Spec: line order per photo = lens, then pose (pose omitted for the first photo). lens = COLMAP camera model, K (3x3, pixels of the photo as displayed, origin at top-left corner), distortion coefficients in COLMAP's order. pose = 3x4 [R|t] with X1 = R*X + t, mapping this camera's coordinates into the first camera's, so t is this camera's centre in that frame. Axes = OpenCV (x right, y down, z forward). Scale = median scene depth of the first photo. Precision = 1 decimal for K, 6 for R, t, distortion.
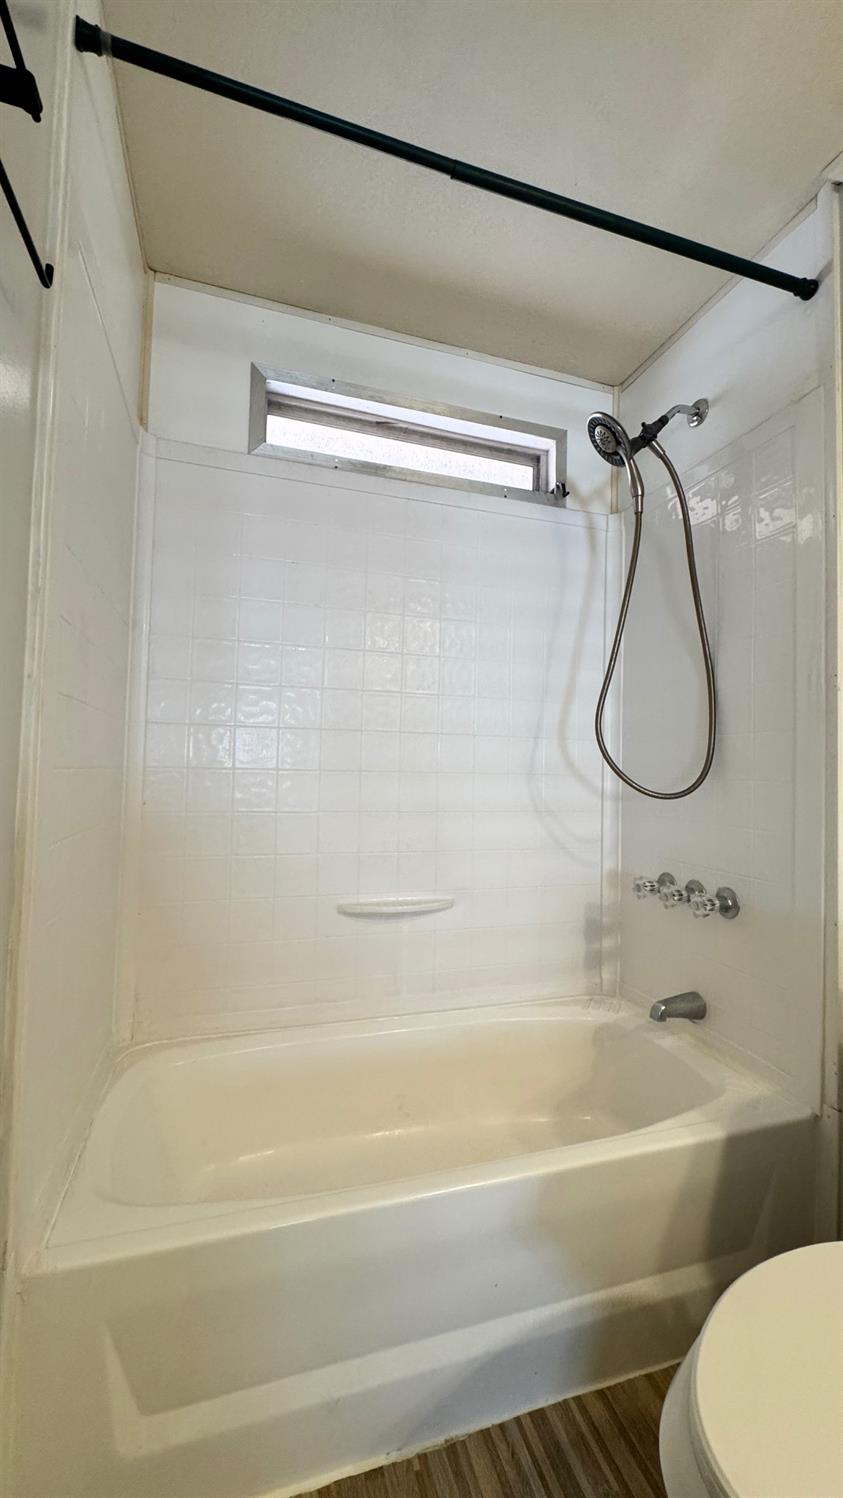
lens RADIAL K [[594.6, 0, 426.2], [0, 594.6, 747.9], [0, 0, 1]] dist [0.015837, 0.000159]
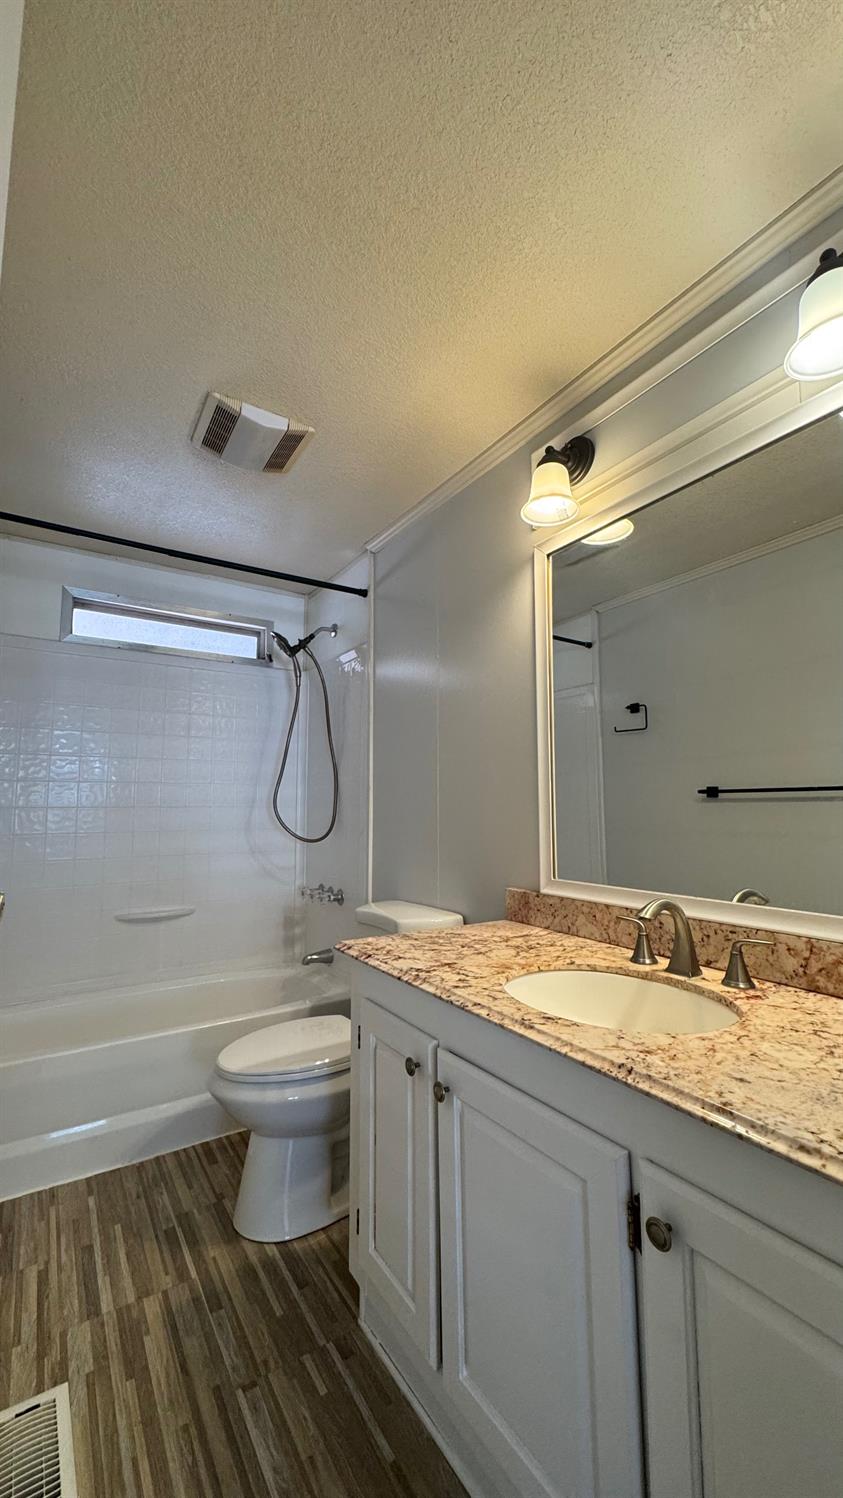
lens RADIAL K [[594.6, 0, 412.6], [0, 594.6, 754.9], [0, 0, 1]] dist [0.015837, 0.000159]
pose [[0.970585, -0.000603, 0.240757, 0.246692], [0.012941, 0.998682, -0.049671, -0.083315], [-0.240409, 0.051325, 0.969314, -0.803746]]
